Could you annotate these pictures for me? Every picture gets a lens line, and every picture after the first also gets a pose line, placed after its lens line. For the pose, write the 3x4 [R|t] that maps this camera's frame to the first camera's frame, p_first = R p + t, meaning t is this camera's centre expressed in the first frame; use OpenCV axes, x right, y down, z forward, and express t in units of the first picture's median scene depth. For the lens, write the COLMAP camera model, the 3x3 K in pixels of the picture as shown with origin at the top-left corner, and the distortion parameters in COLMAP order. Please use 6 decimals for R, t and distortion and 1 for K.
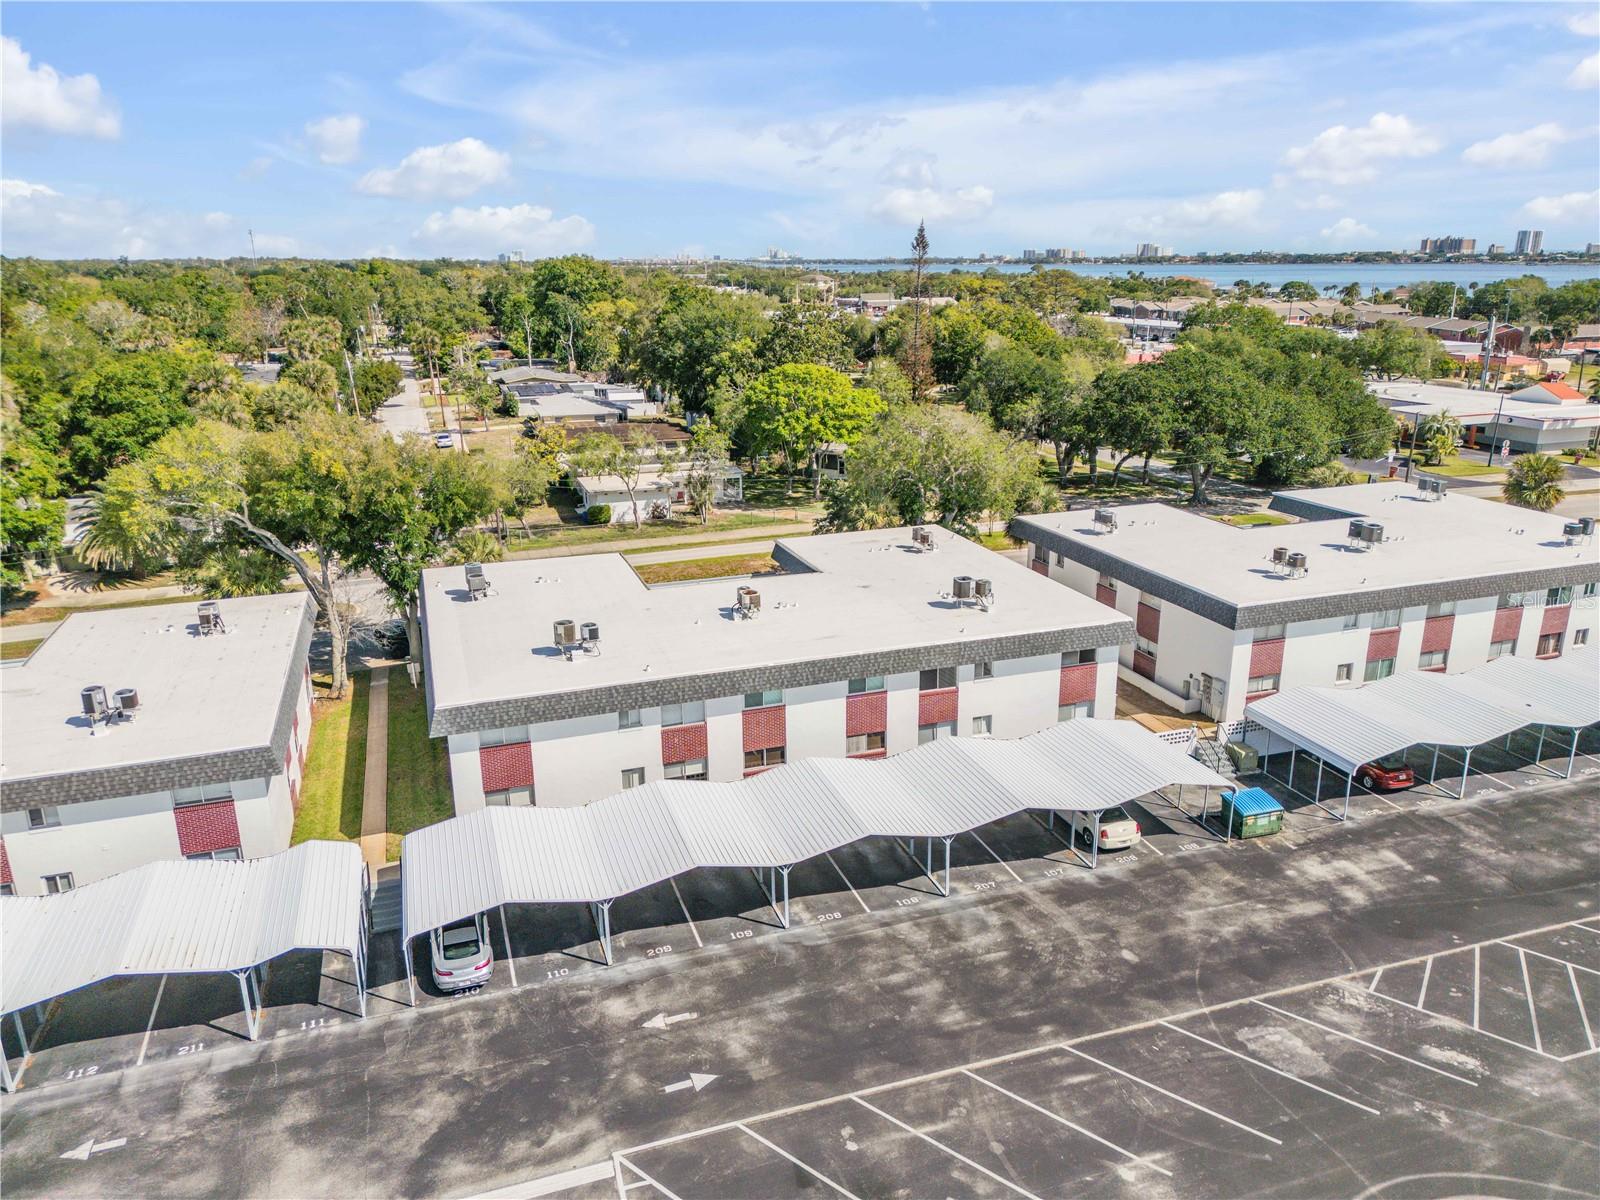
lens RADIAL K [[1116.5, 0, 797.6], [0, 1116.5, 599.1], [0, 0, 1]] dist [0.087845, -0.087113]
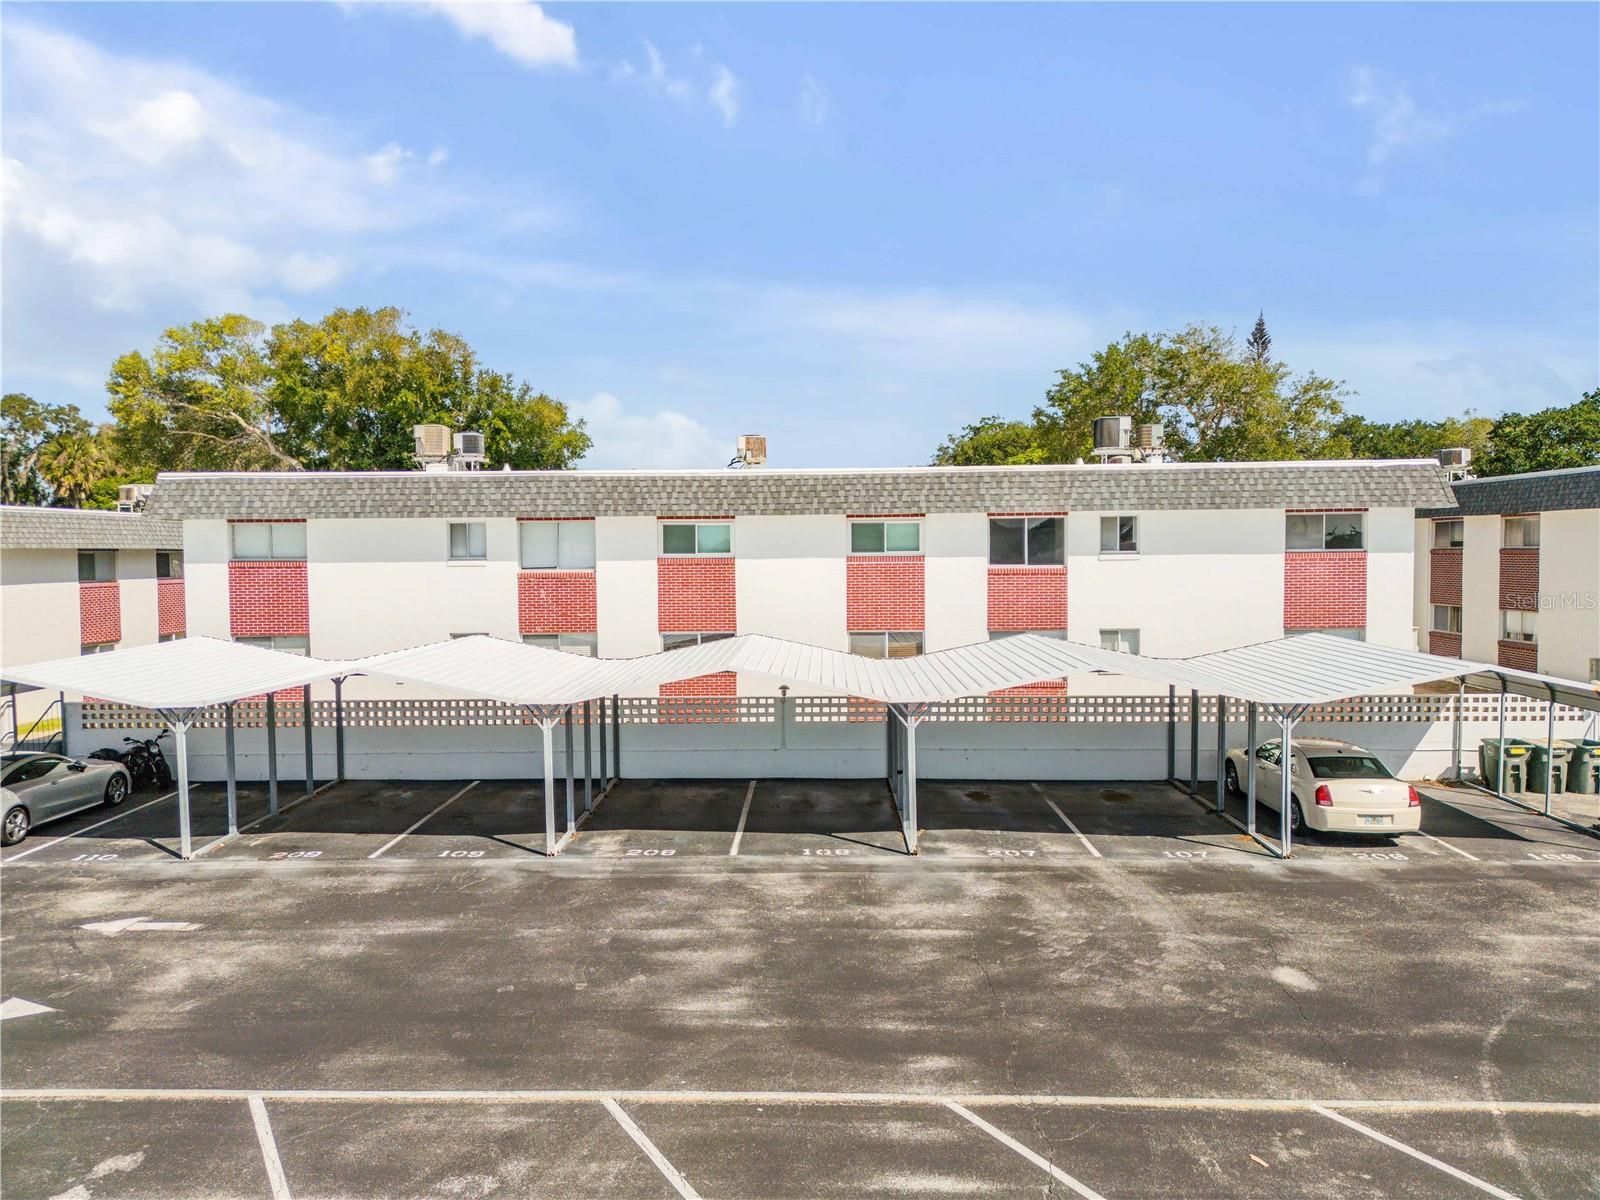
lens RADIAL K [[1116.5, 0, 797.6], [0, 1116.5, 599.1], [0, 0, 1]] dist [0.087845, -0.087113]
pose [[0.938528, 0.016837, -0.344791, 0.256648], [-0.099940, 0.969288, -0.224707, 0.283193], [0.330419, 0.245352, 0.911387, 0.560725]]
